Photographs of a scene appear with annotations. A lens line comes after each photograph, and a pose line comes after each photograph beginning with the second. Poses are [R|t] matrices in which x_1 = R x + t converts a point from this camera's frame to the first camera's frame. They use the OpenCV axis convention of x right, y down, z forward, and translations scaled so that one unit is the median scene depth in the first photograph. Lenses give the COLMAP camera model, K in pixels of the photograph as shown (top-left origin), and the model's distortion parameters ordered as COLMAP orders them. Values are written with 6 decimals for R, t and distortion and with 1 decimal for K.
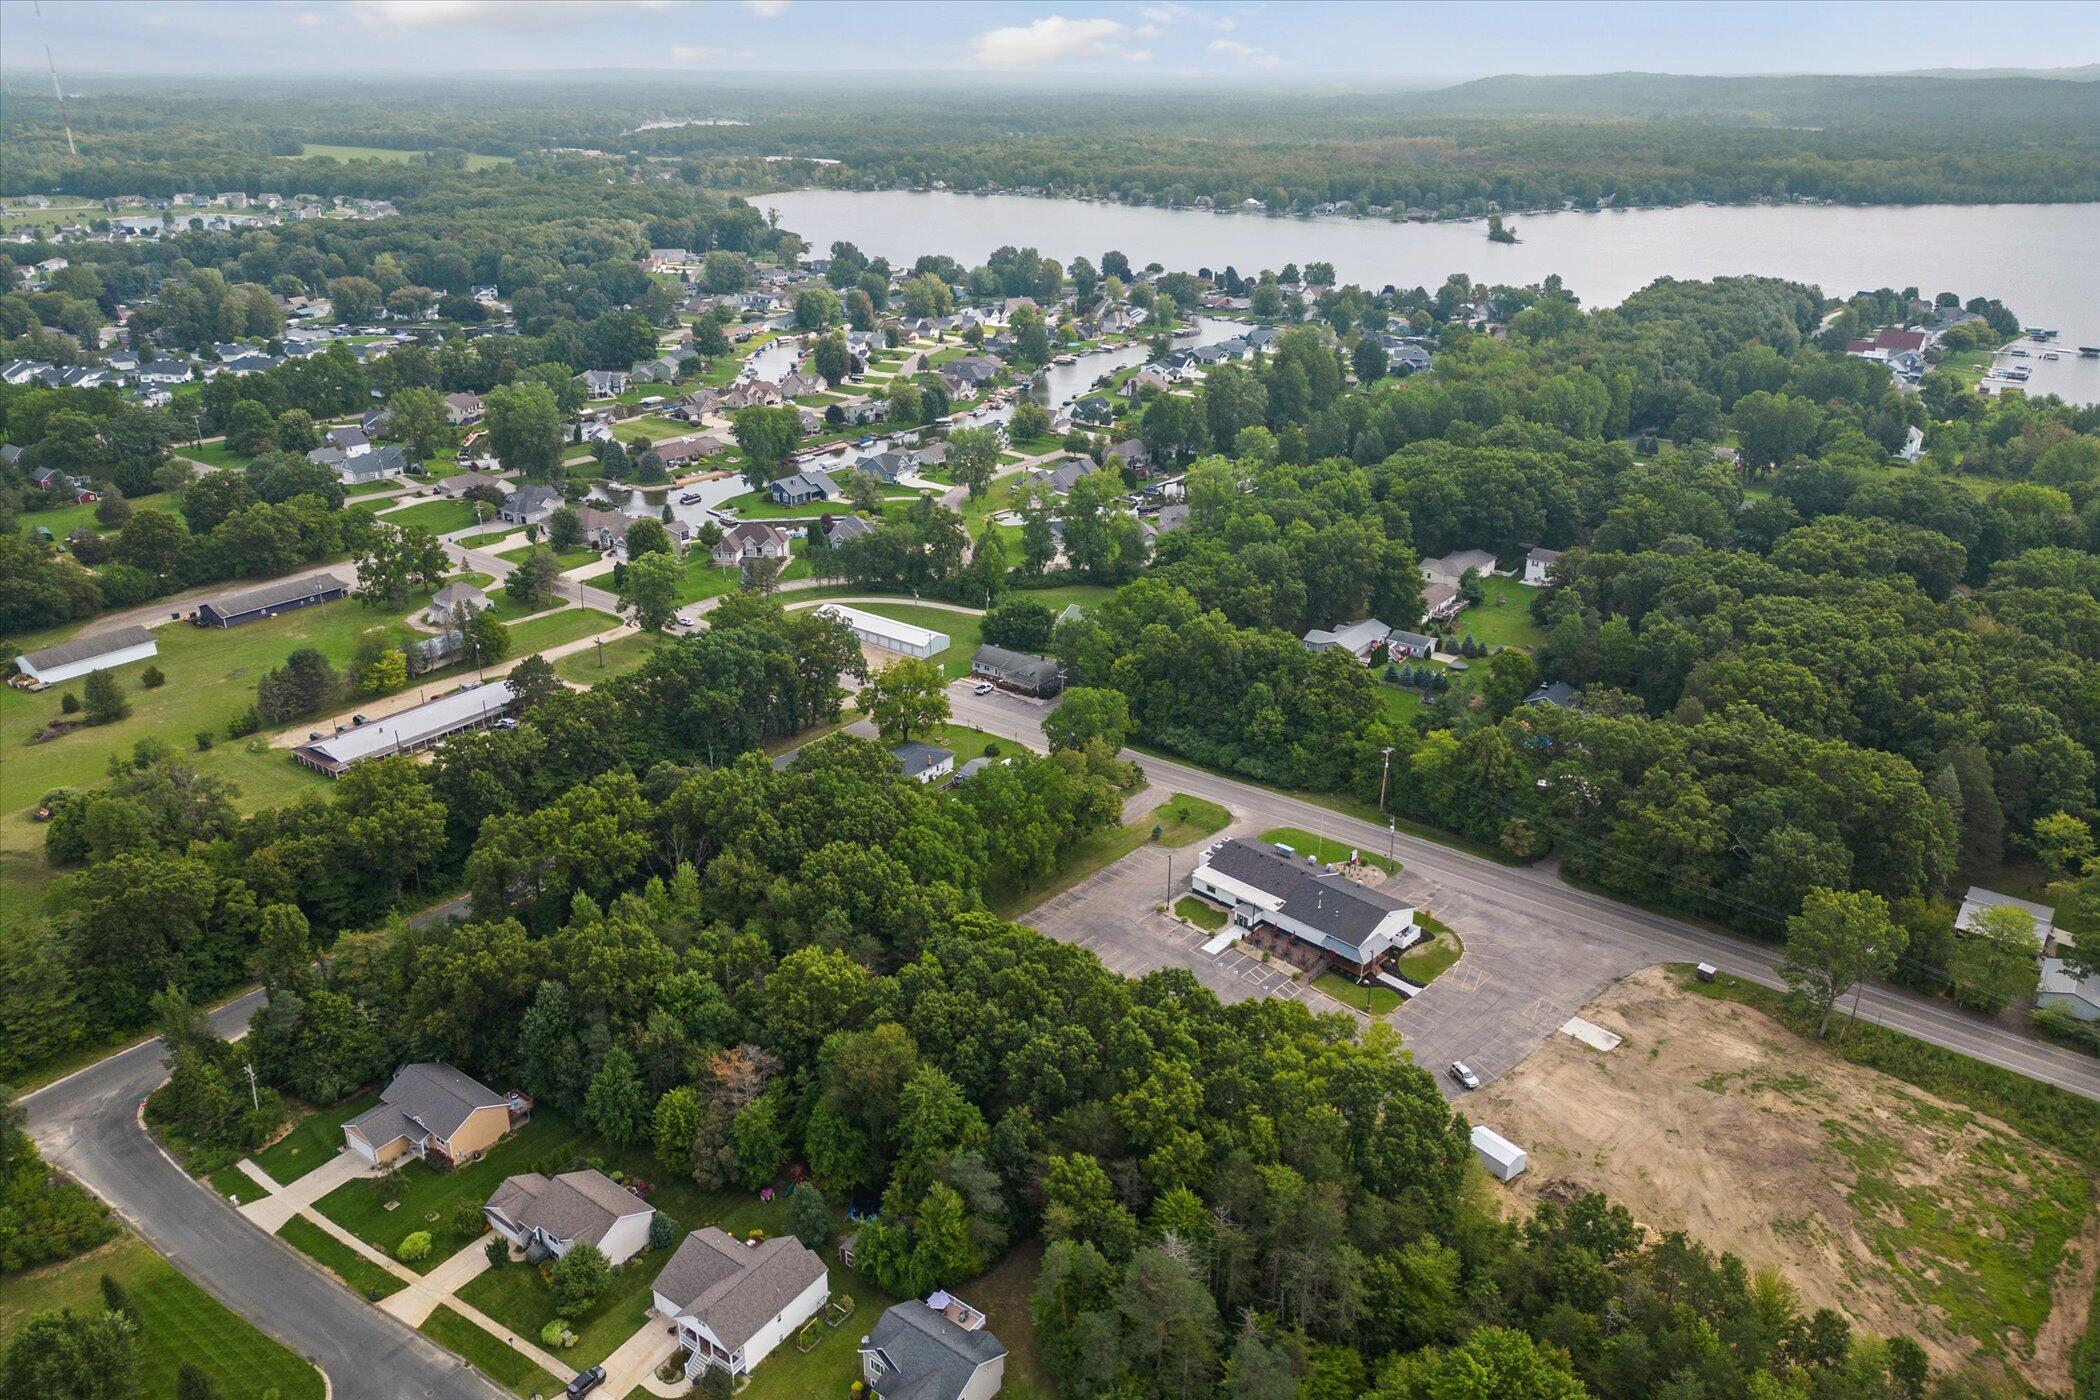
lens RADIAL K [[1435.4, 0, 1050.0], [0, 1435.4, 700.0], [0, 0, 1]] dist [0.055647, -0.052947]
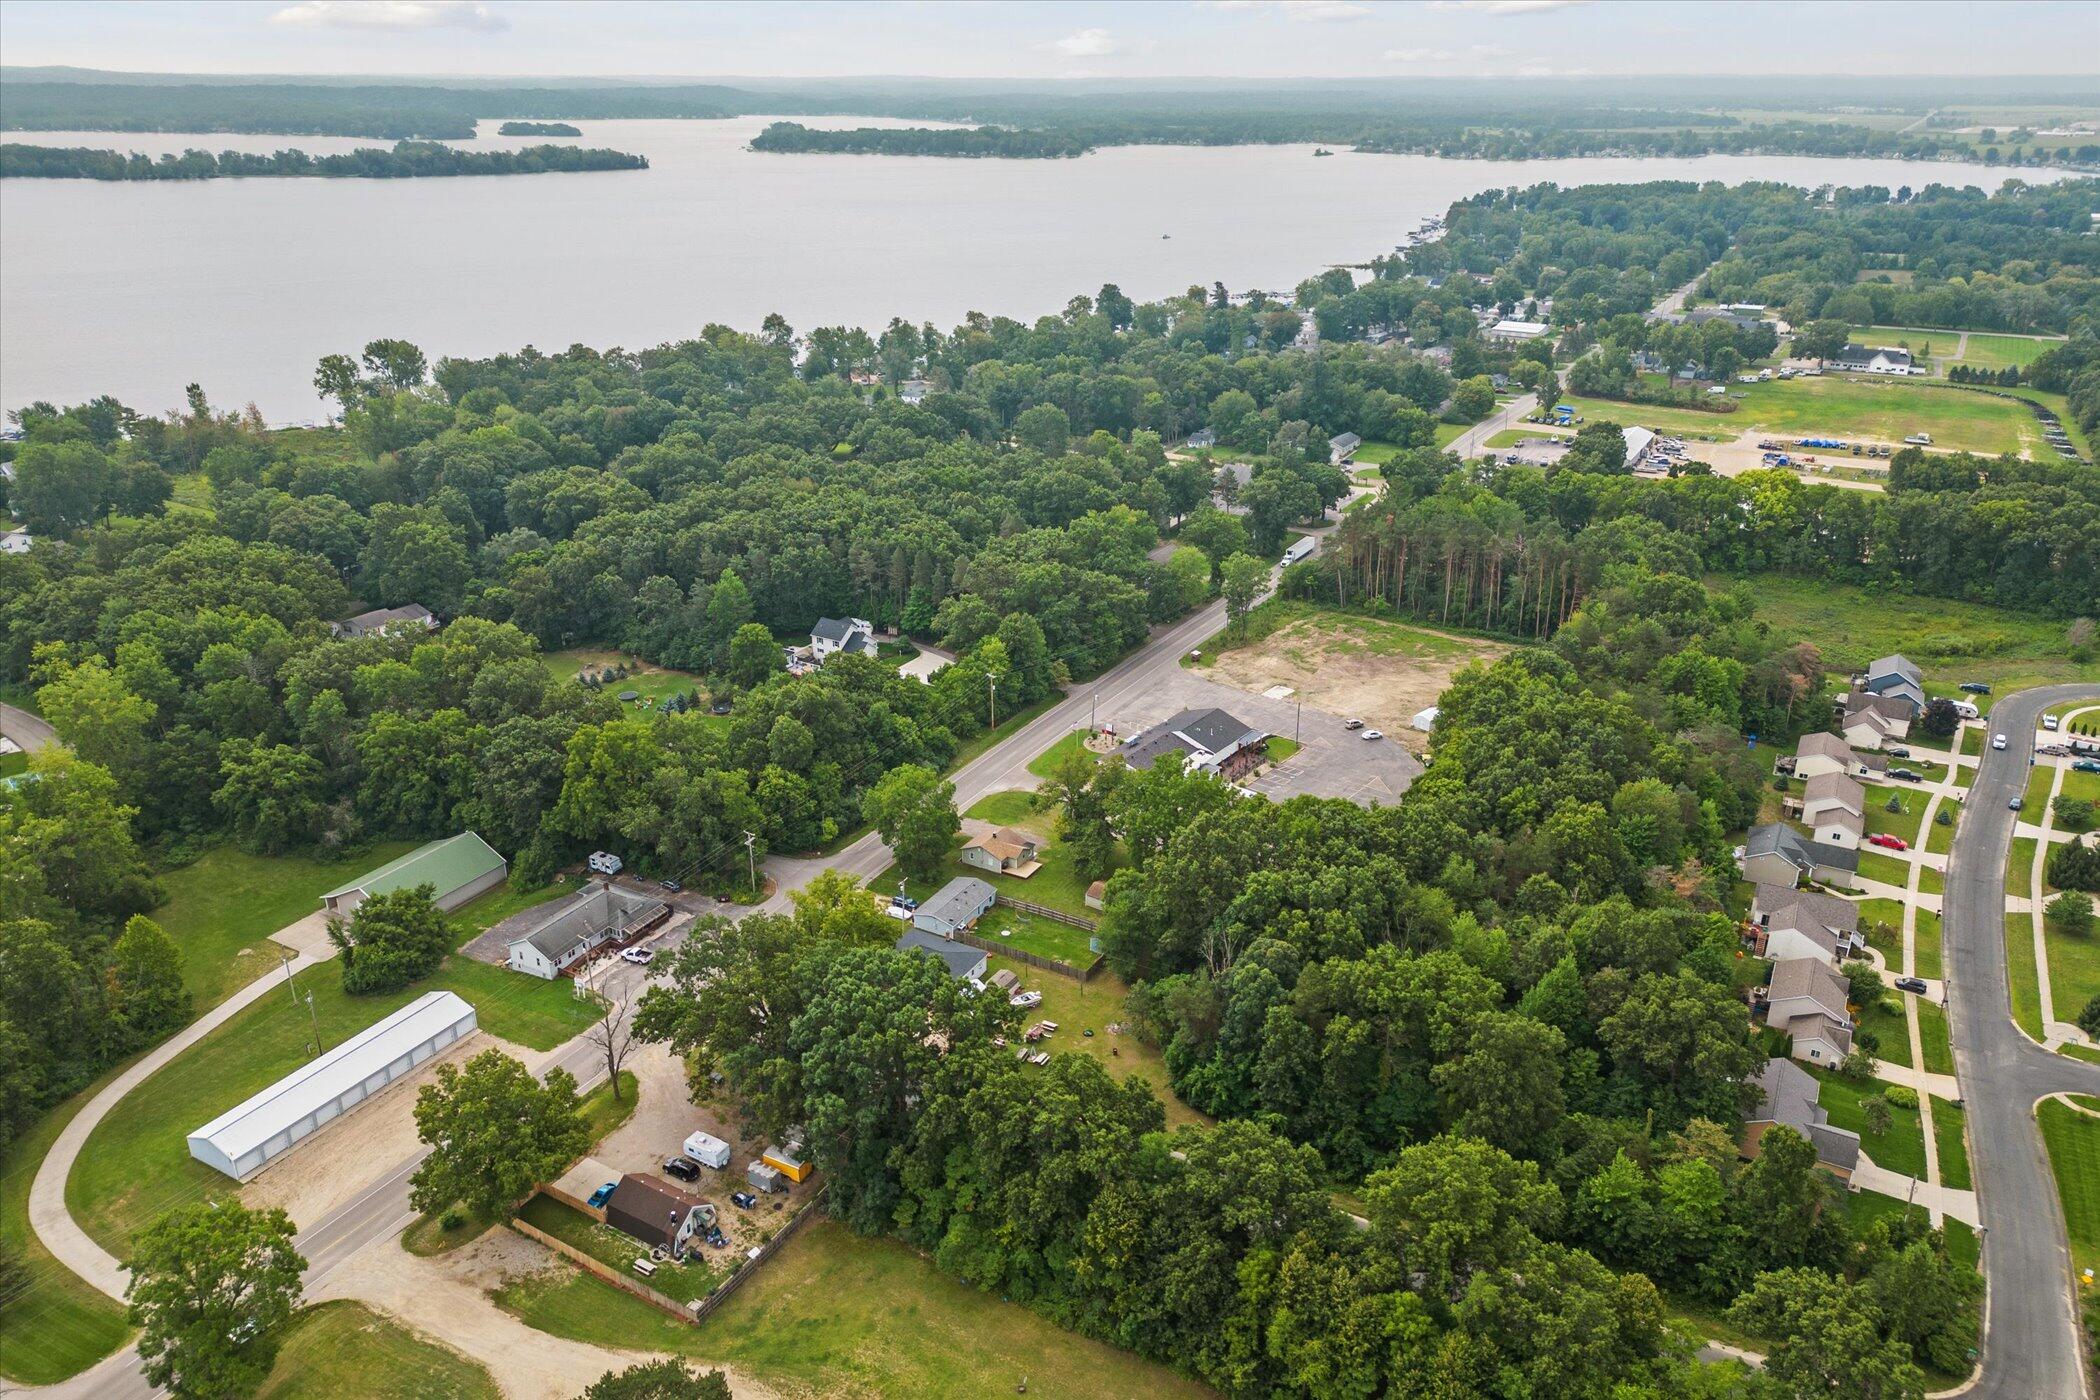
lens RADIAL K [[1458.8, 0, 1061.1], [0, 1458.8, 692.8], [0, 0, 1]] dist [0.004243, 0.000939]
pose [[-0.102903, -0.389812, 0.915127, -0.582017], [0.396867, 0.827521, 0.397122, -0.271356], [-0.912090, 0.404049, 0.069549, 0.626031]]
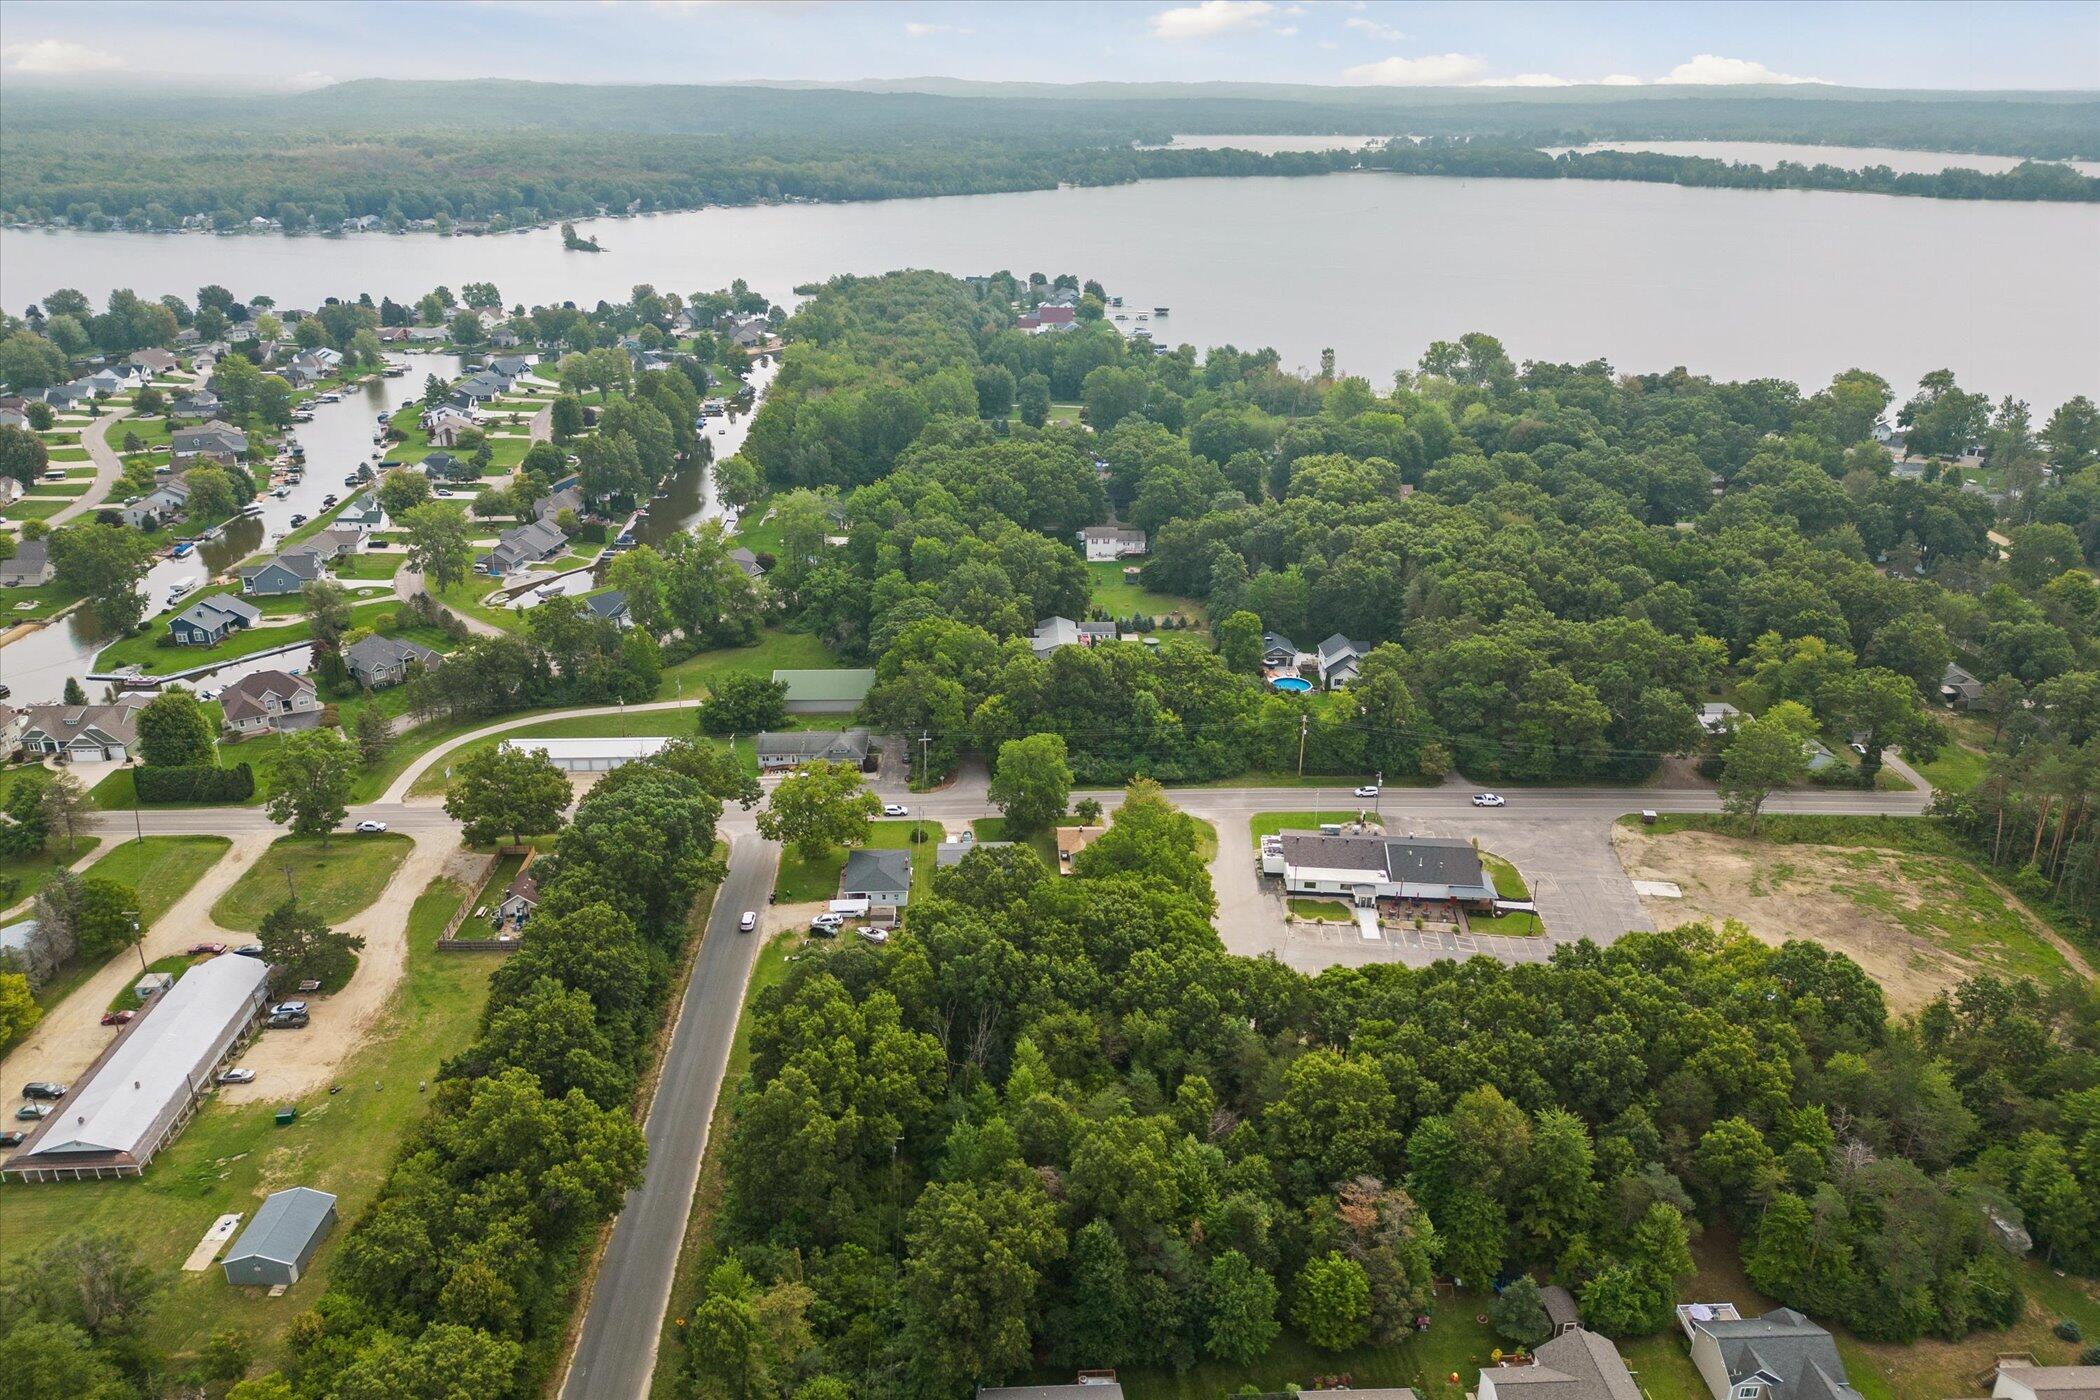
lens RADIAL K [[1435.4, 0, 1050.0], [0, 1435.4, 700.0], [0, 0, 1]] dist [0.055647, -0.052947]
pose [[0.776517, -0.242370, 0.581617, -0.385283], [0.244518, 0.966634, 0.076357, -0.076934], [-0.580717, 0.082924, 0.809871, 0.174661]]
